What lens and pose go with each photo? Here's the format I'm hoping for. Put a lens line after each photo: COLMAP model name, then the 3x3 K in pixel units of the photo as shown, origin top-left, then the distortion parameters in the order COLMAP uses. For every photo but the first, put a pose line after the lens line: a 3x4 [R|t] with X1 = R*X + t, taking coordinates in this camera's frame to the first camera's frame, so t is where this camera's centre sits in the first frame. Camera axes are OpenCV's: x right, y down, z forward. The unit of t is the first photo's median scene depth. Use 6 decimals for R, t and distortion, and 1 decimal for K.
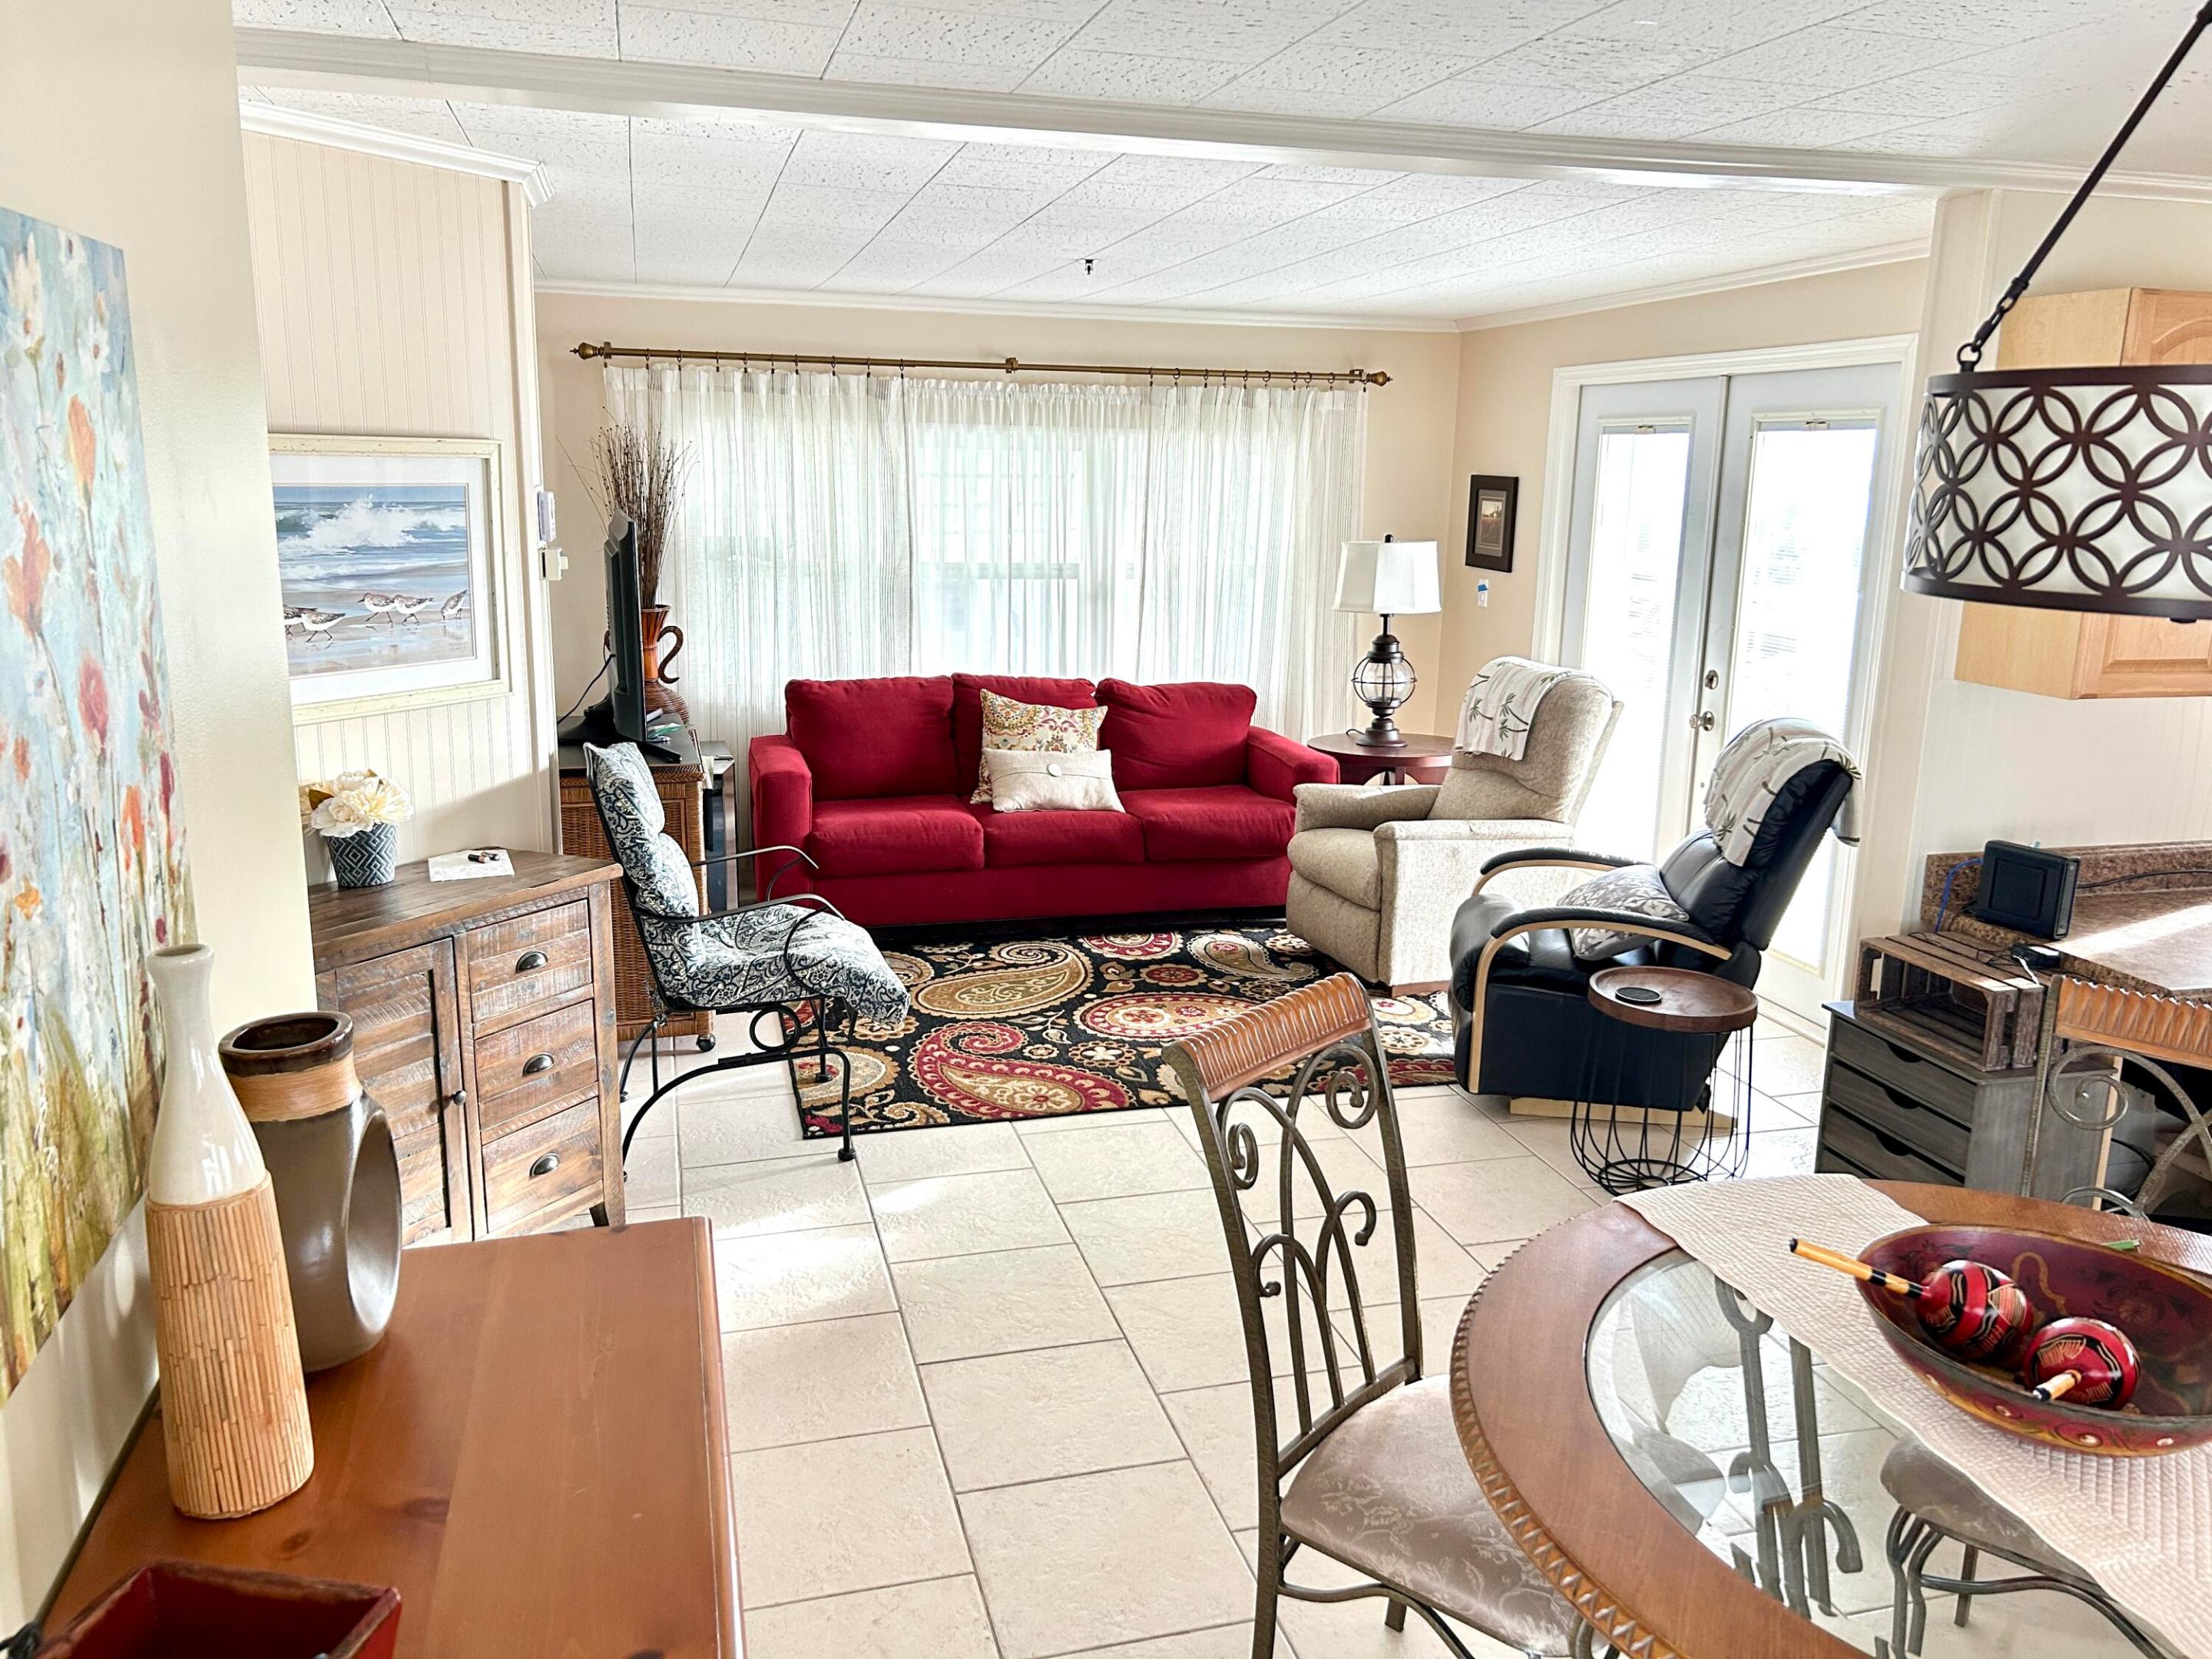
lens RADIAL K [[1657.3, 0, 1123.3], [0, 1657.3, 824.7], [0, 0, 1]] dist [0.066435, -0.079002]
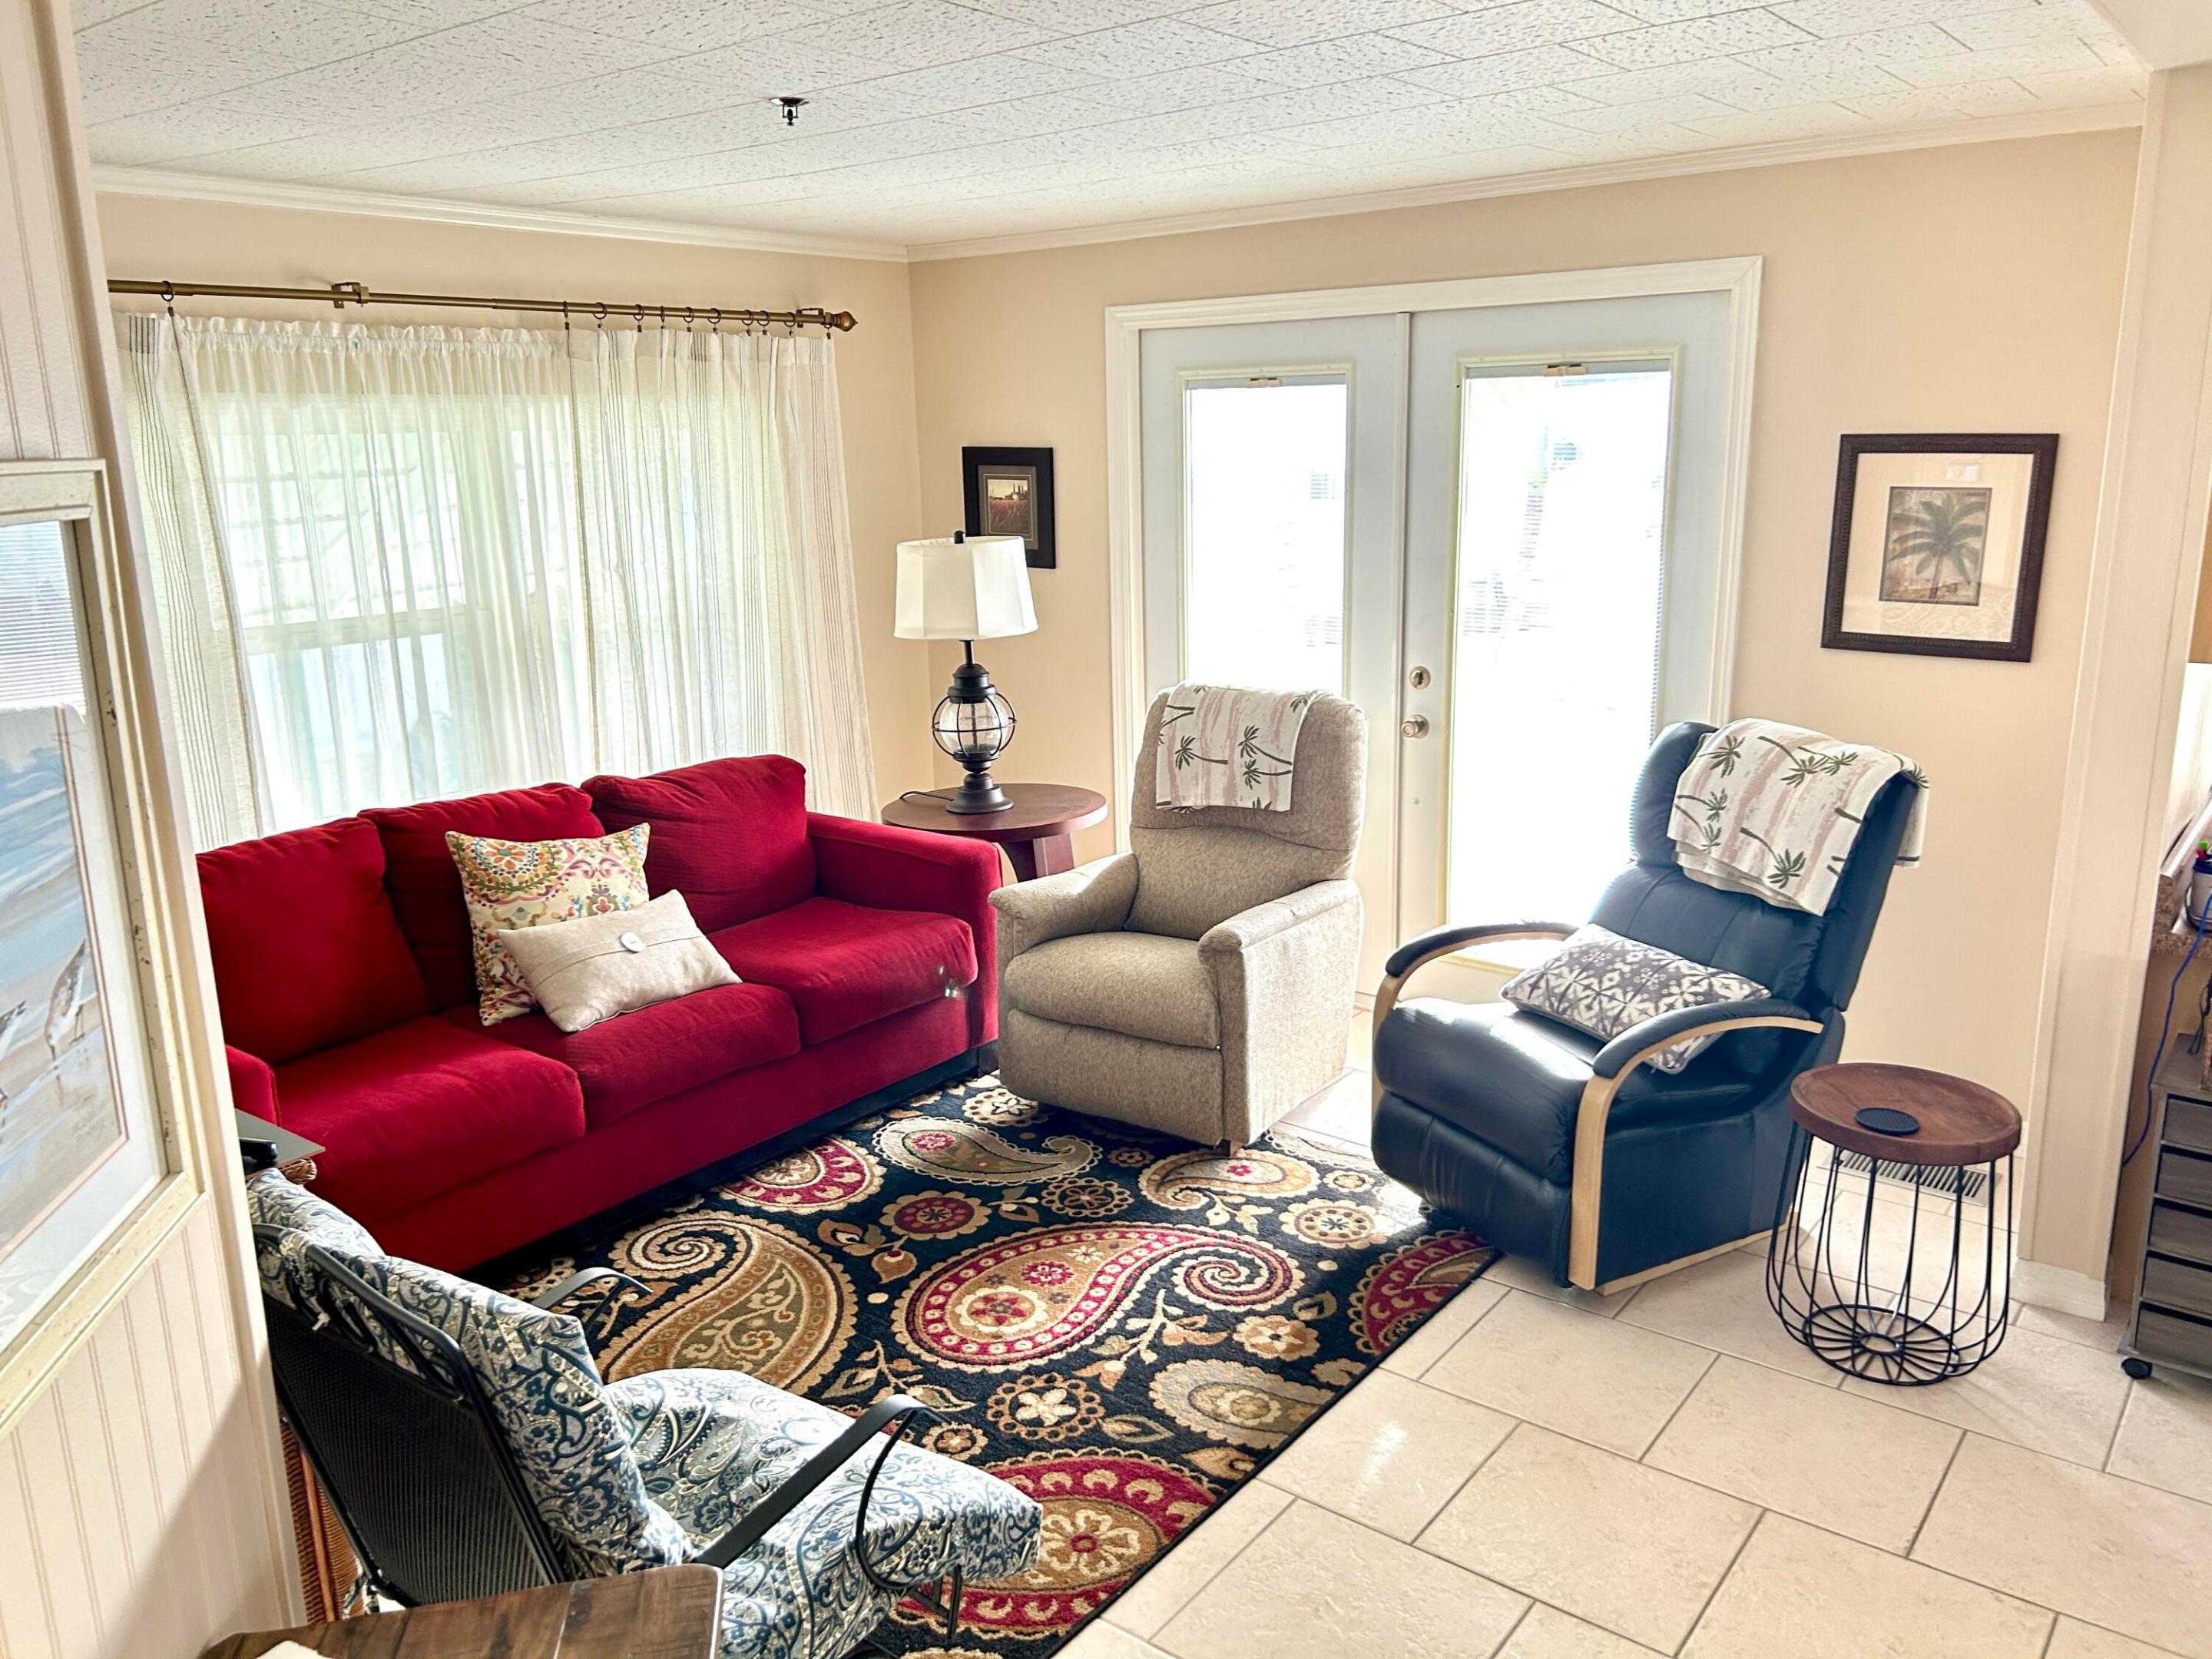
lens RADIAL K [[1657.3, 0, 1103.9], [0, 1657.3, 821.9], [0, 0, 1]] dist [0.066435, -0.079002]
pose [[0.797102, -0.173973, 0.578240, -0.334990], [0.163574, 0.984004, 0.070566, -0.122573], [-0.581267, 0.038337, 0.812809, 0.504980]]
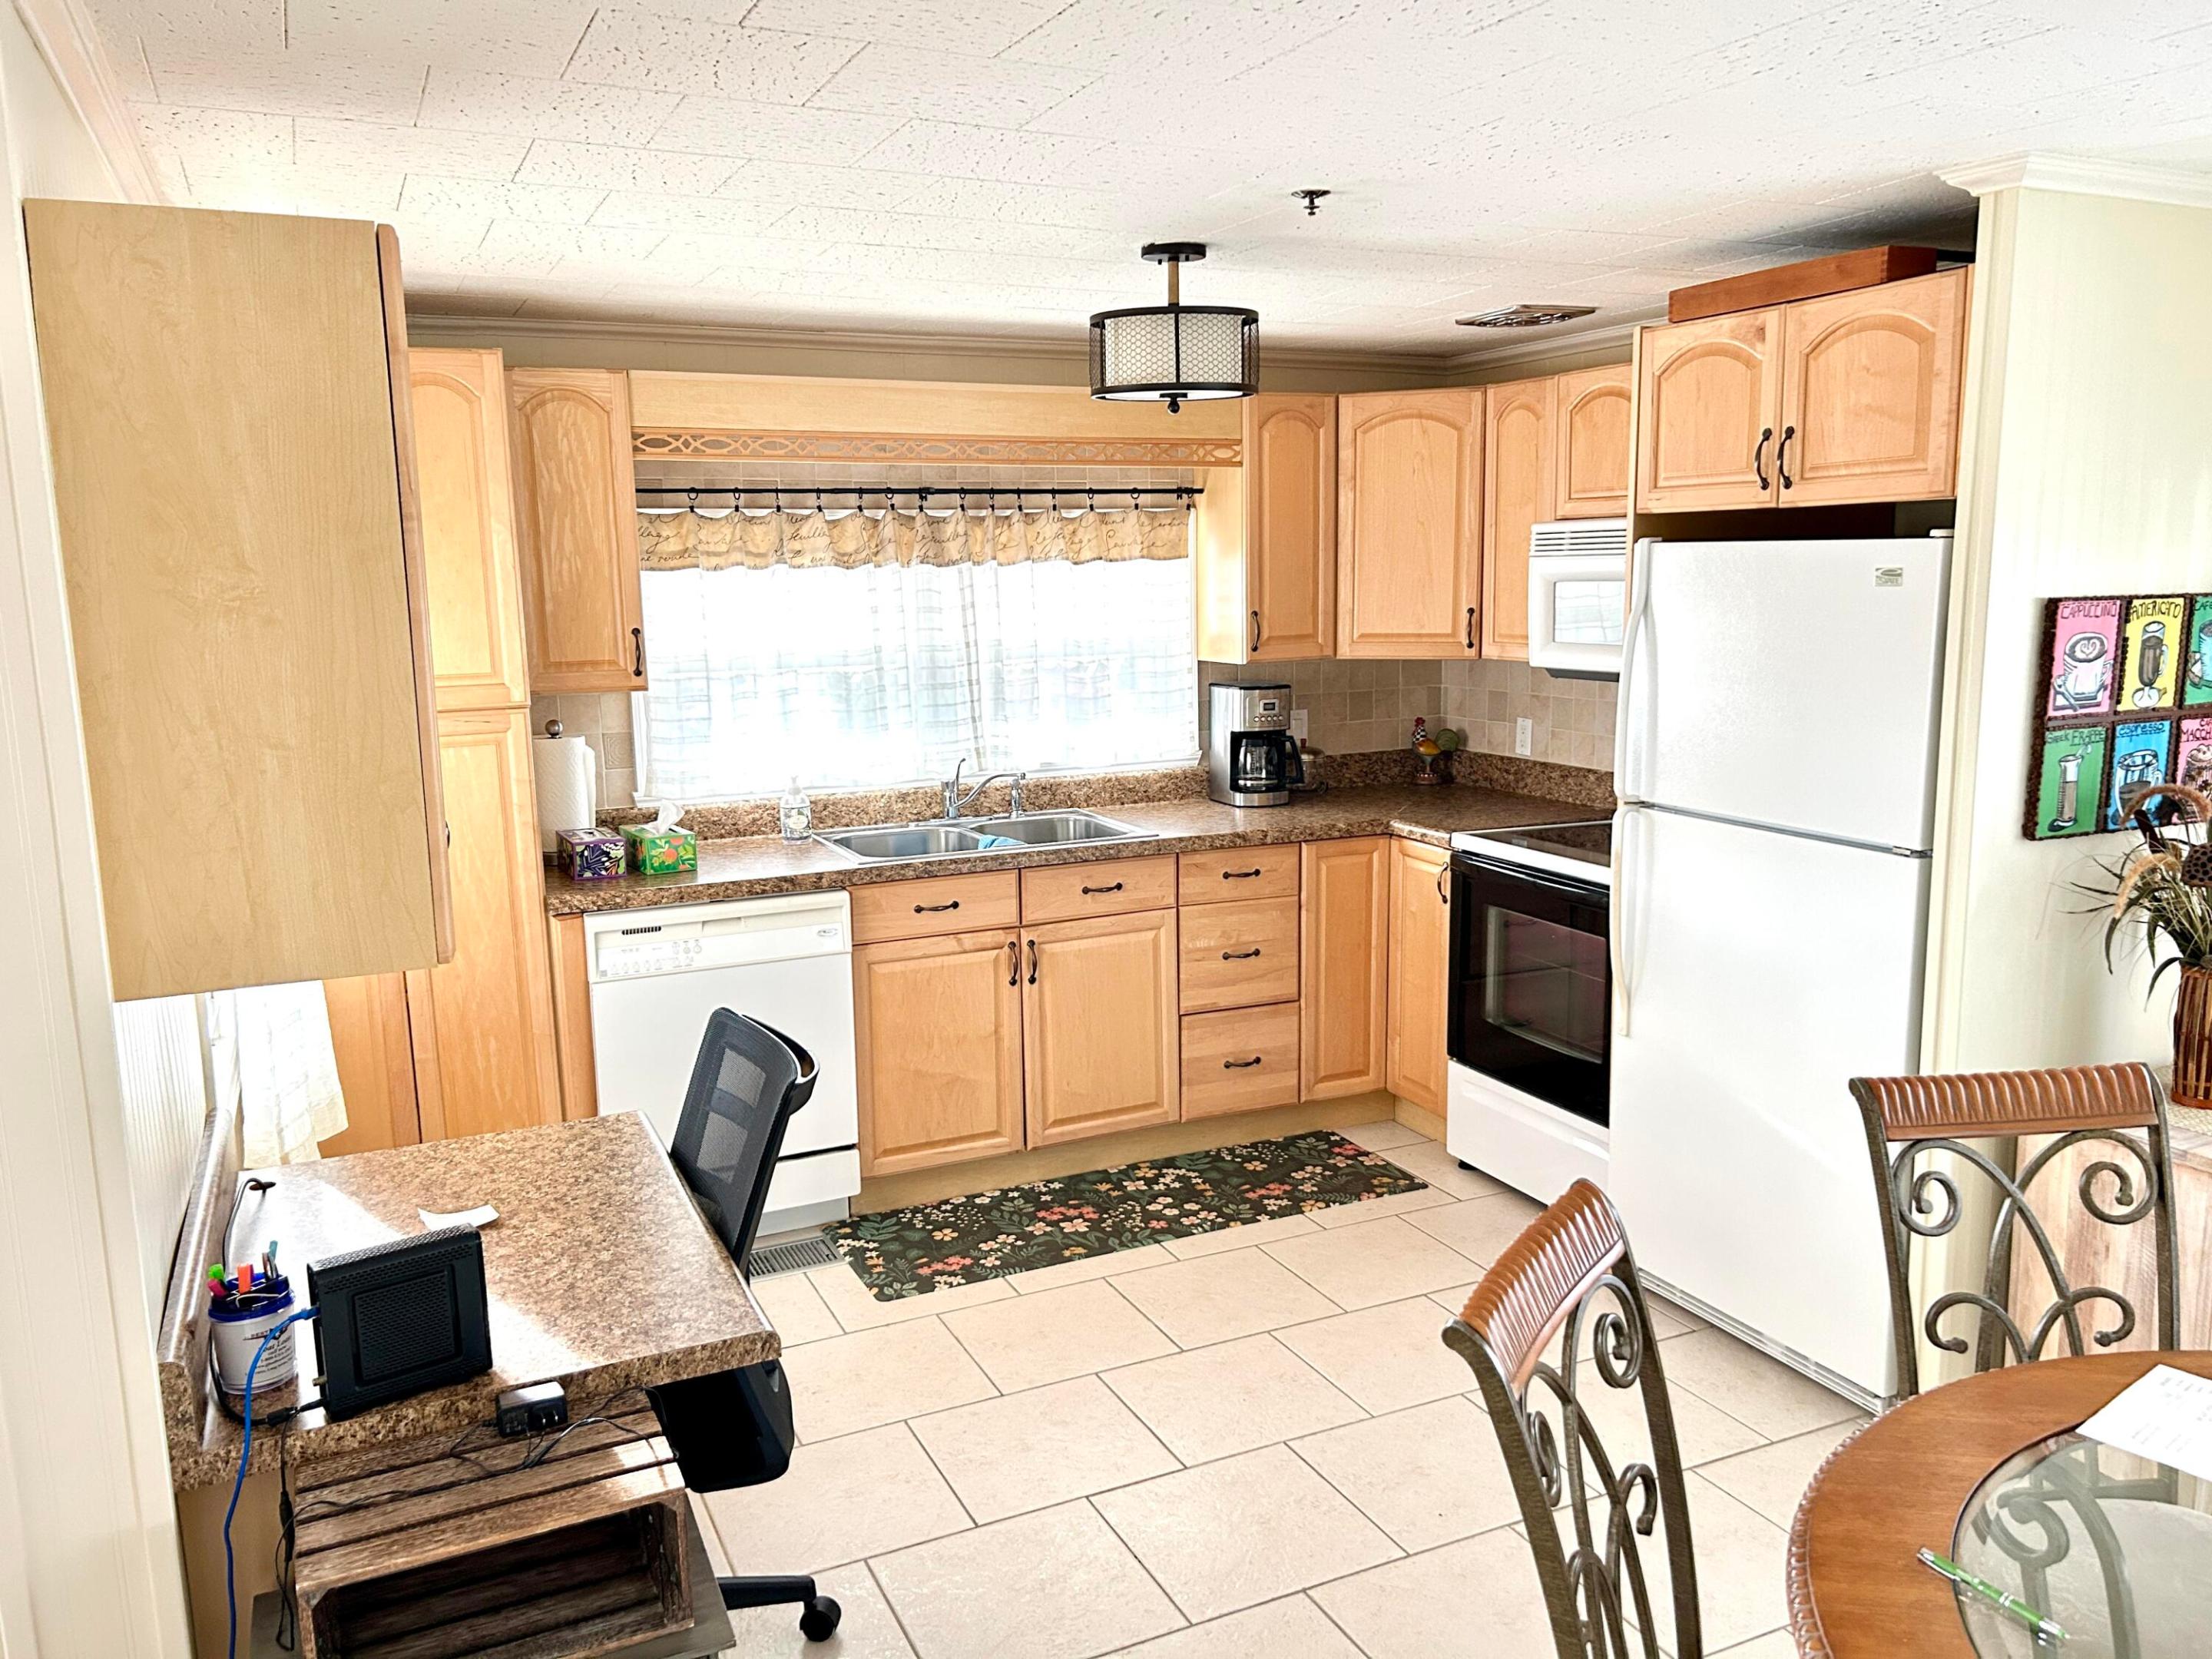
lens RADIAL K [[1657.3, 0, 1142.2], [0, 1657.3, 832.4], [0, 0, 1]] dist [0.066435, -0.079002]
pose [[-0.168846, -0.175198, 0.969947, -0.002711], [0.227736, 0.950513, 0.211331, -0.130661], [-0.958972, 0.256574, -0.120591, 0.606002]]
